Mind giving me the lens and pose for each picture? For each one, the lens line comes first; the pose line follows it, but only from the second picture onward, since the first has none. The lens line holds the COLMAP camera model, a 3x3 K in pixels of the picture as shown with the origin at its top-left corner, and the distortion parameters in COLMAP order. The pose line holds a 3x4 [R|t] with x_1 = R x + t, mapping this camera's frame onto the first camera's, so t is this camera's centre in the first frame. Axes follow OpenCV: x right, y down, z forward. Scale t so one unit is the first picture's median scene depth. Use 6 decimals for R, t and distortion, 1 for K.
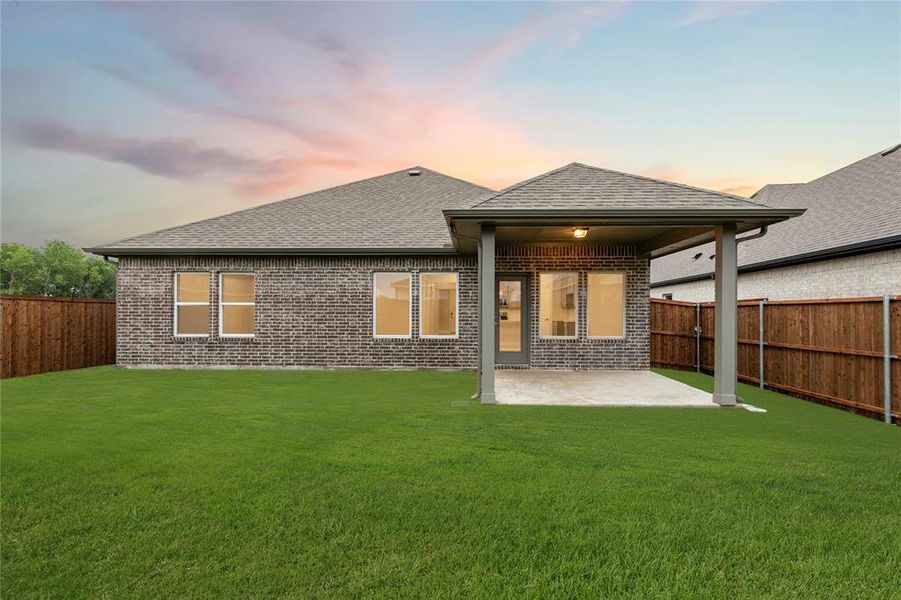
lens RADIAL K [[384.8, 0, 451.7], [0, 384.8, 304.4], [0, 0, 1]] dist [0.000751, 0.000075]
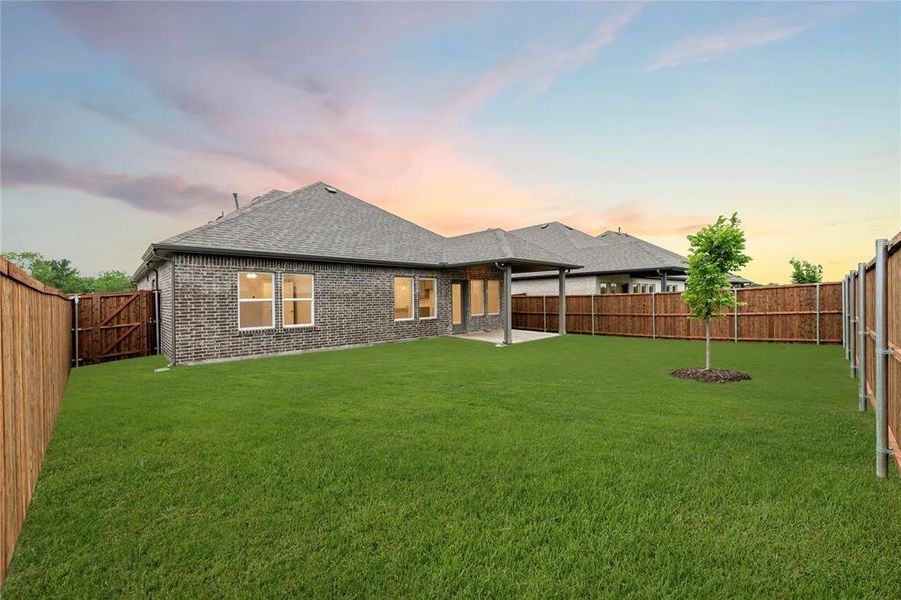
lens RADIAL K [[366.8, 0, 450.5], [0, 366.8, 300.0], [0, 0, 1]] dist [-0.000719, -0.000128]
pose [[0.704156, -0.015139, 0.709884, -1.054160], [0.003863, 0.999840, 0.017491, -0.018745], [-0.710035, -0.009574, 0.704101, -0.152391]]
